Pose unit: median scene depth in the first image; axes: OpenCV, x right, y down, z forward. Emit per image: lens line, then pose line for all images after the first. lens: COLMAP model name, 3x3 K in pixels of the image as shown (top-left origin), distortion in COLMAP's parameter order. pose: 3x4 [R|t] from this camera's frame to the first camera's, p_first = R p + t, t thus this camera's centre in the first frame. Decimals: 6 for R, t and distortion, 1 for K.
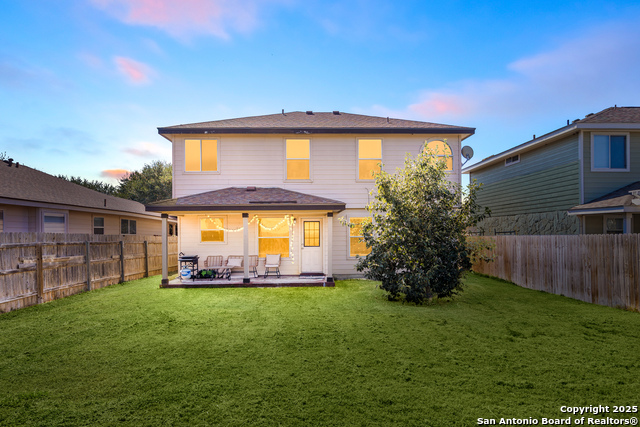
lens RADIAL K [[410.4, 0, 319.2], [0, 410.4, 220.4], [0, 0, 1]] dist [-0.000936, -0.000310]
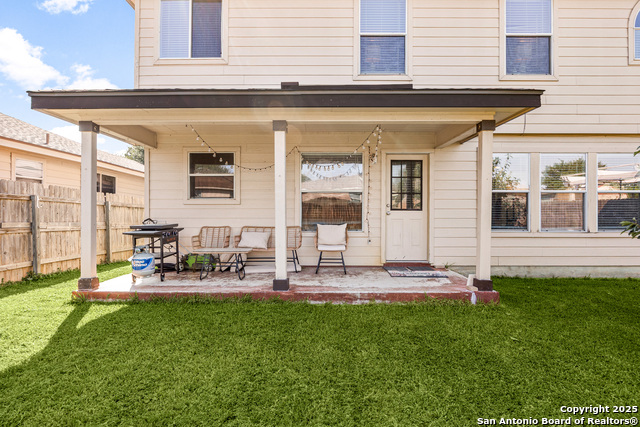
lens RADIAL K [[362.4, 0, 320.1], [0, 362.4, 212.3], [0, 0, 1]] dist [-0.002772, -0.000121]
pose [[0.999265, 0.009768, -0.037056, -0.112551], [-0.008691, 0.999538, 0.029116, 0.056393], [0.037324, -0.028773, 0.998889, 0.574462]]
